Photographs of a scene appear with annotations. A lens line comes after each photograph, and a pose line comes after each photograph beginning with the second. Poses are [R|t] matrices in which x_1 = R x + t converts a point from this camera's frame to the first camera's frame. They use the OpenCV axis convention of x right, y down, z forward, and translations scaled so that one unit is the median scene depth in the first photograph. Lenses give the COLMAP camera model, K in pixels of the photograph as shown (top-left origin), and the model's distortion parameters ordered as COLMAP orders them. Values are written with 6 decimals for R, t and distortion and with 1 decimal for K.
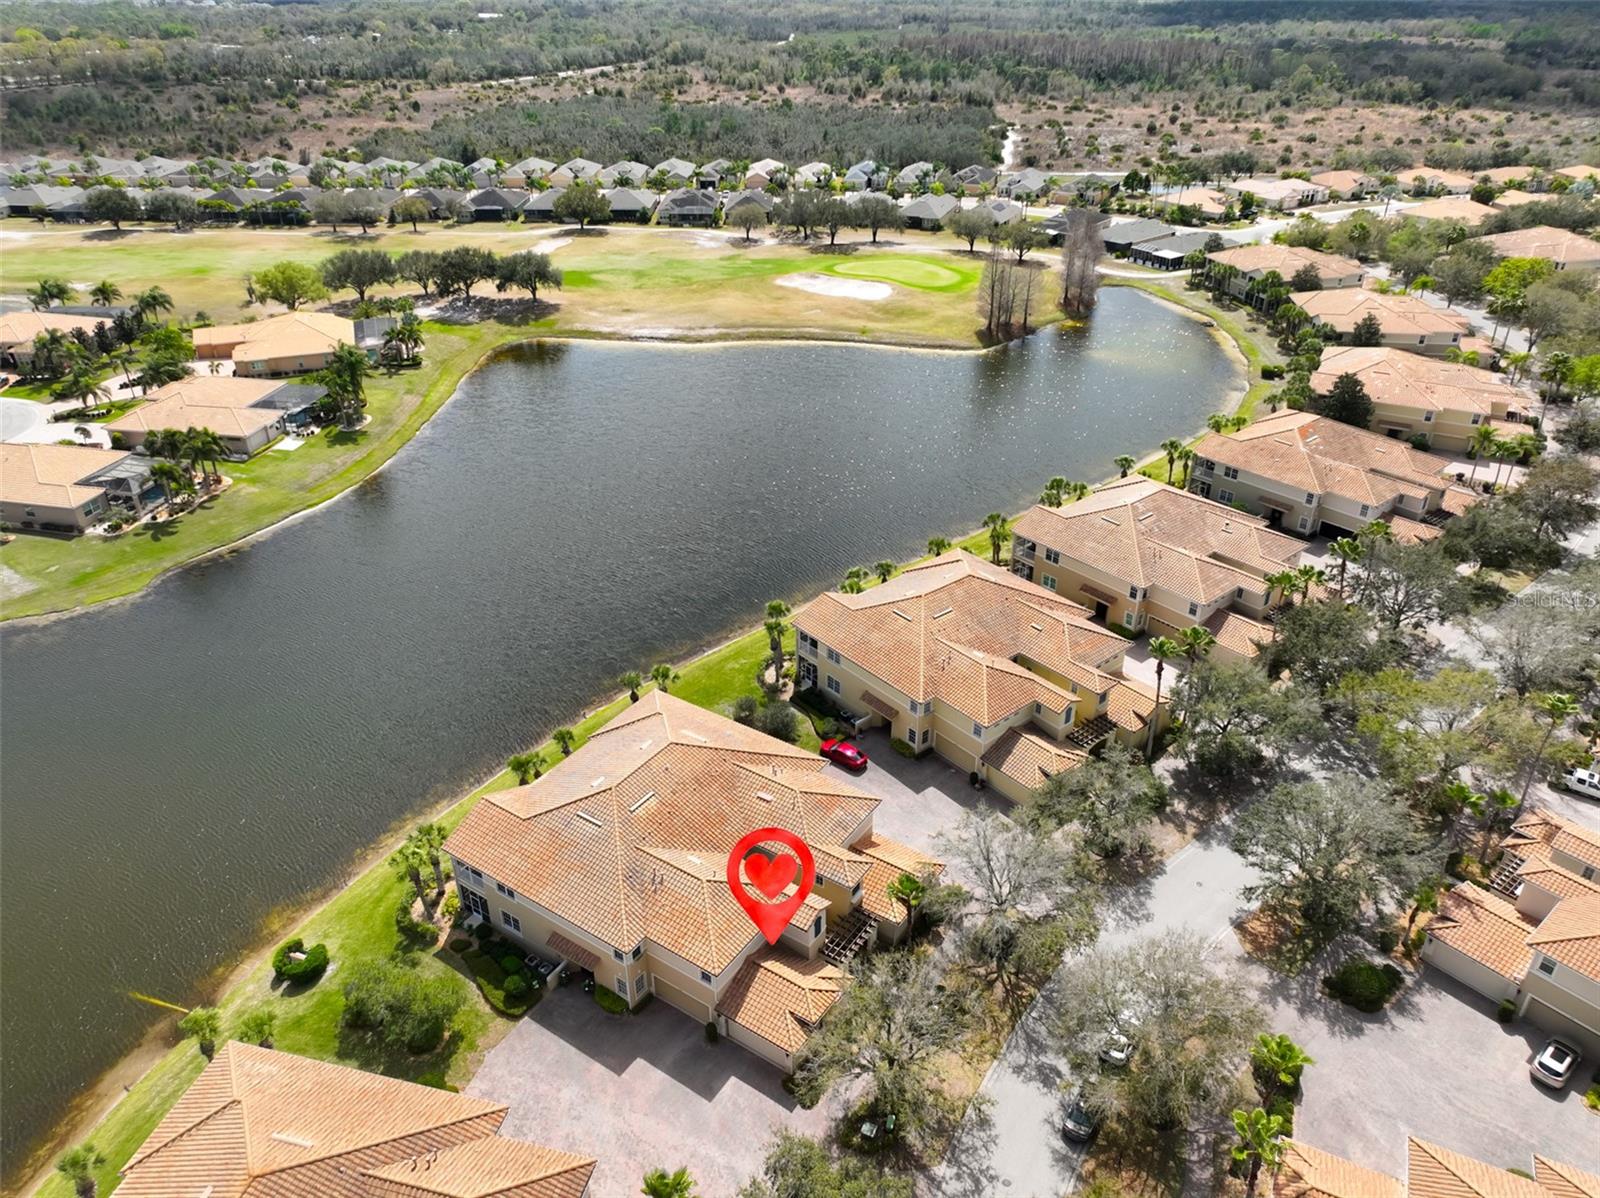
lens RADIAL K [[1101.0, 0, 815.7], [0, 1101.0, 598.1], [0, 0, 1]] dist [0.000634, 0.002652]
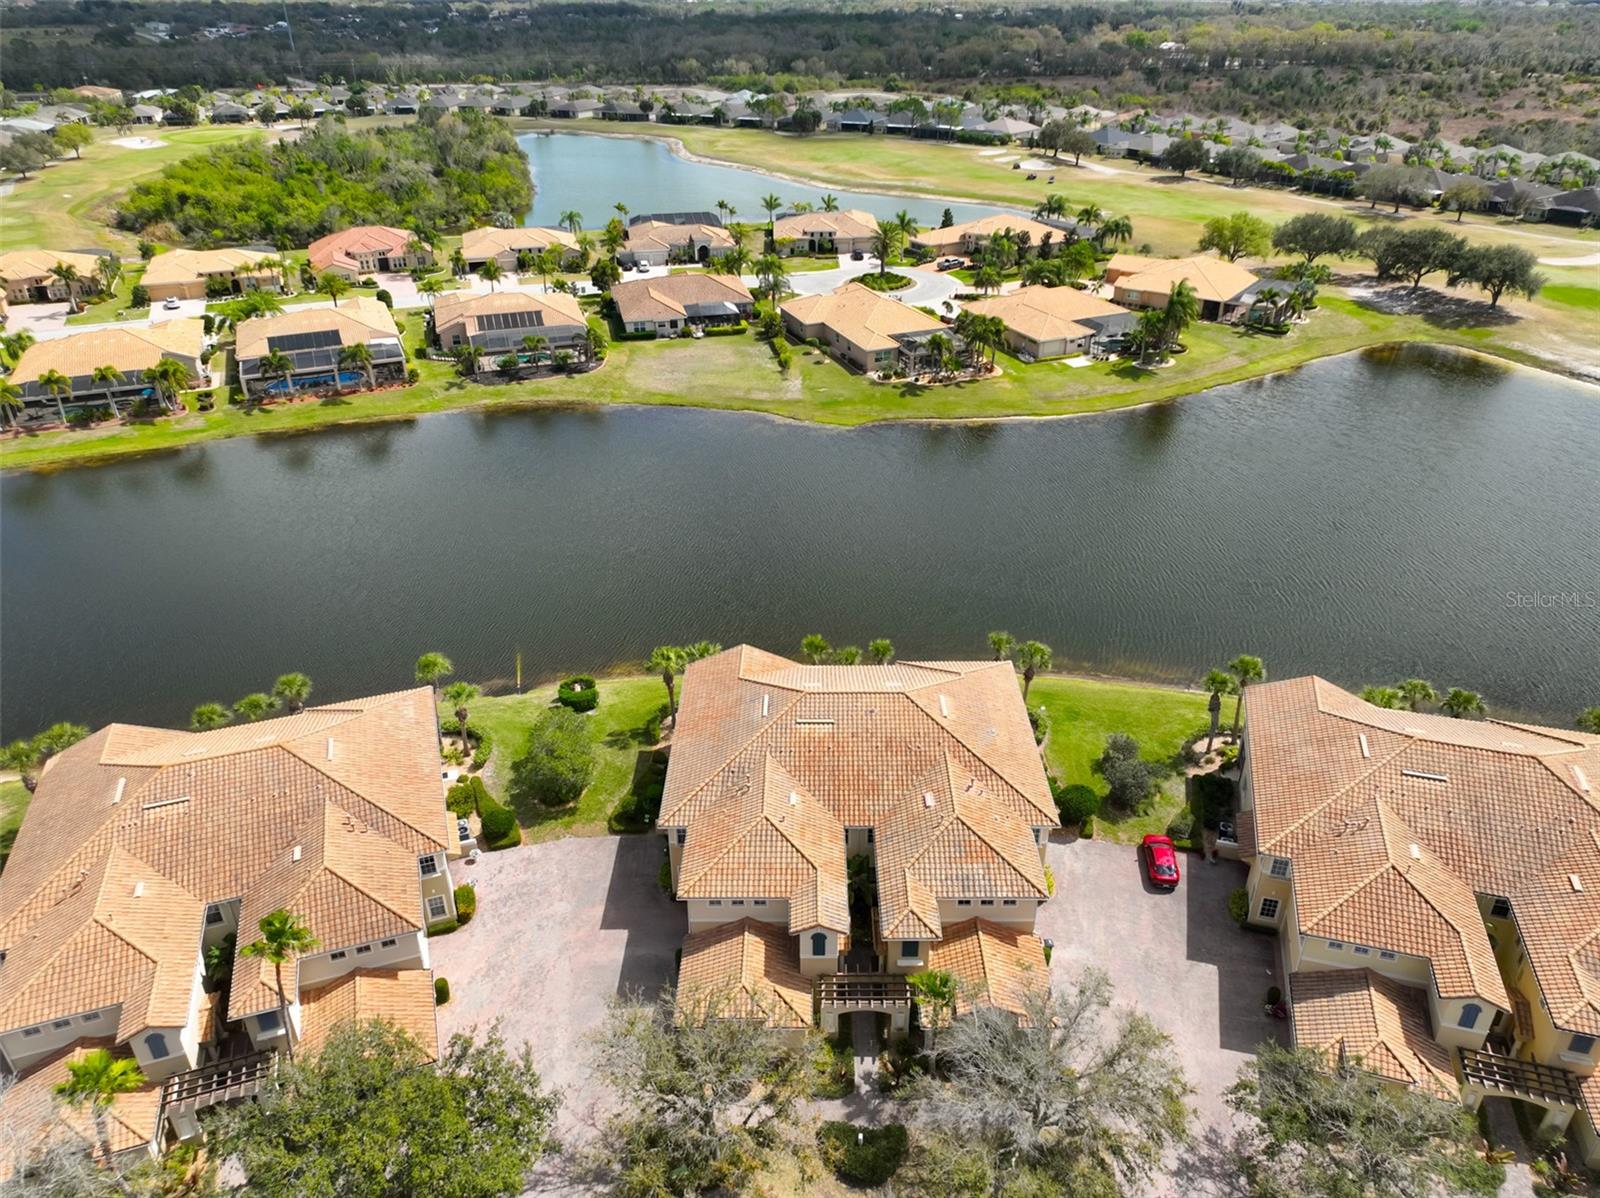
lens RADIAL K [[1100.0, 0, 803.9], [0, 1100.0, 598.7], [0, 0, 1]] dist [-0.004217, 0.021345]
pose [[0.557039, 0.405587, -0.724712, 0.180260], [-0.406815, 0.894029, 0.187654, -0.027571], [0.724023, 0.190293, 0.663008, 0.159689]]
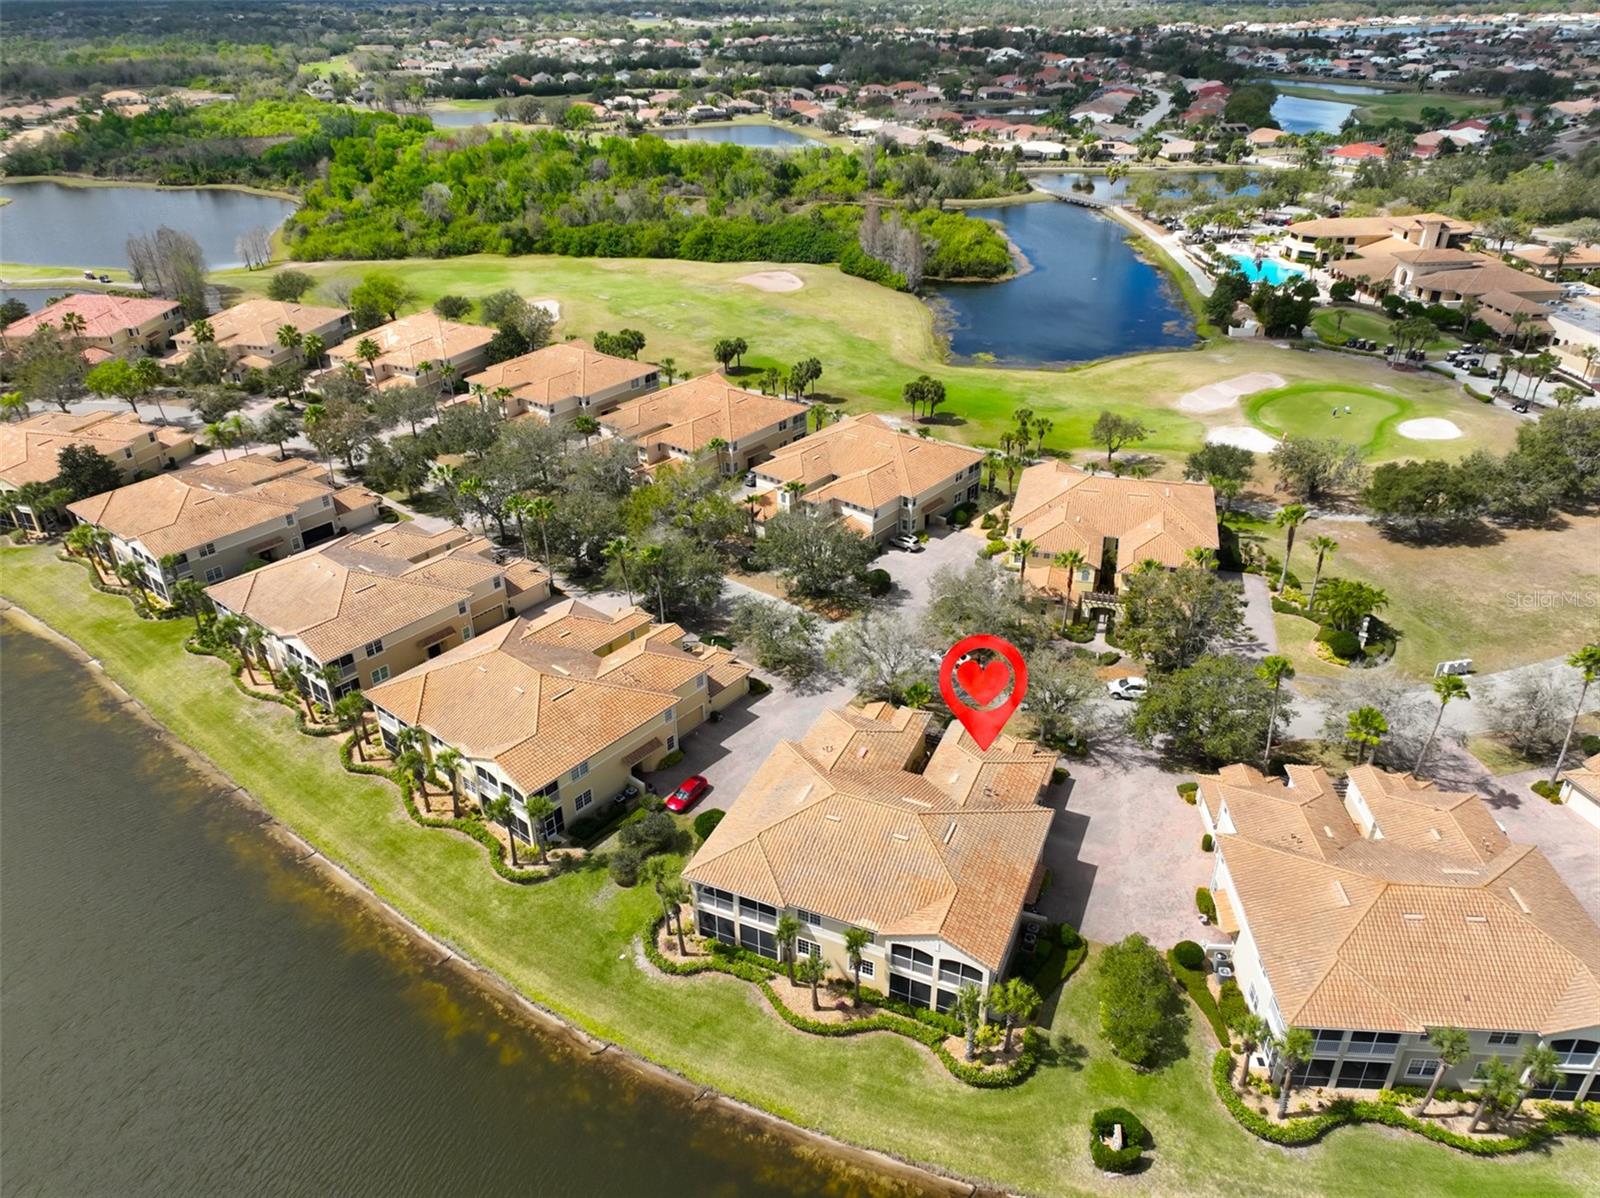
lens RADIAL K [[1100.0, 0, 803.9], [0, 1100.0, 598.7], [0, 0, 1]] dist [-0.004217, 0.021345]
pose [[-0.167061, -0.486841, 0.857366, -0.395342], [0.499422, 0.707986, 0.499332, -0.223178], [-0.850099, 0.511607, 0.124863, 0.356089]]
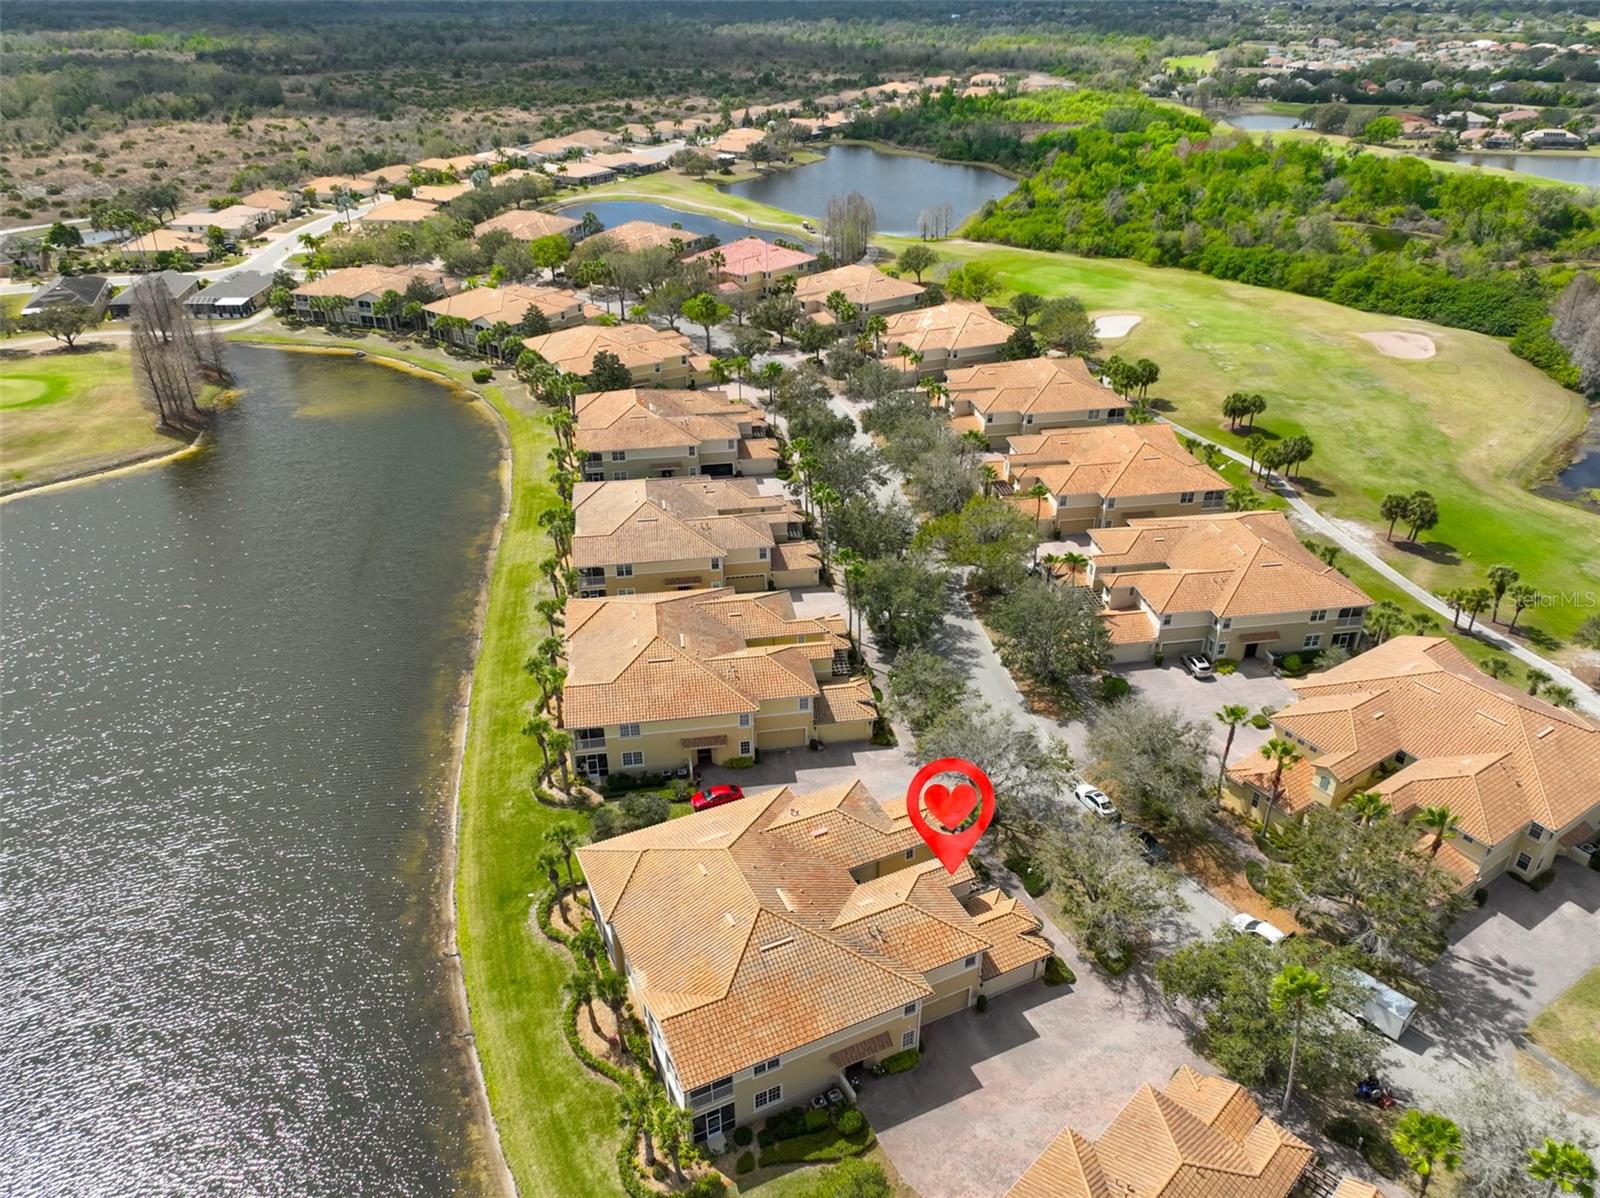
lens RADIAL K [[1100.0, 0, 803.9], [0, 1100.0, 598.7], [0, 0, 1]] dist [-0.004217, 0.021345]
pose [[0.522342, -0.422977, 0.740438, -0.313899], [0.425767, 0.881695, 0.203313, -0.099736], [-0.738838, 0.209055, 0.640636, 0.127746]]
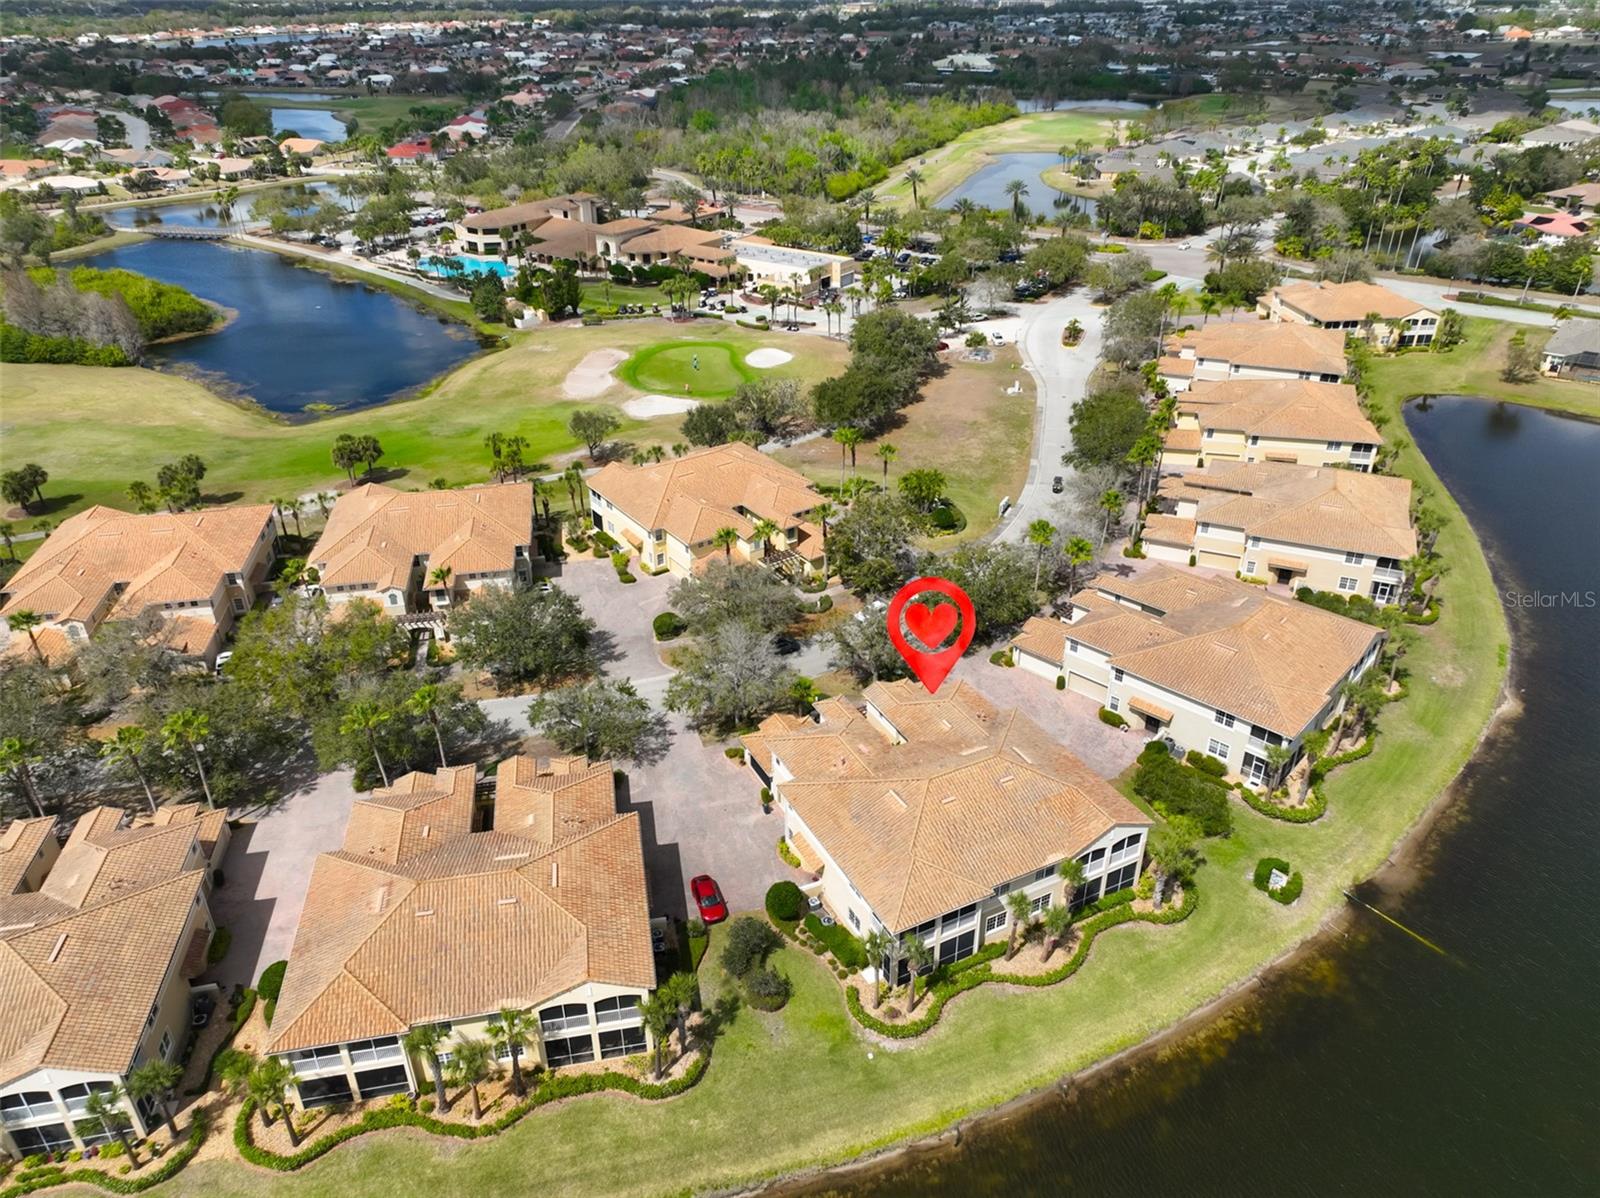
lens RADIAL K [[1100.0, 0, 803.9], [0, 1100.0, 598.7], [0, 0, 1]] dist [-0.004217, 0.021345]
pose [[-0.865006, -0.242834, 0.439086, -0.190935], [0.256906, 0.537342, 0.803282, -0.349425], [-0.431004, 0.807648, -0.402419, 0.580472]]
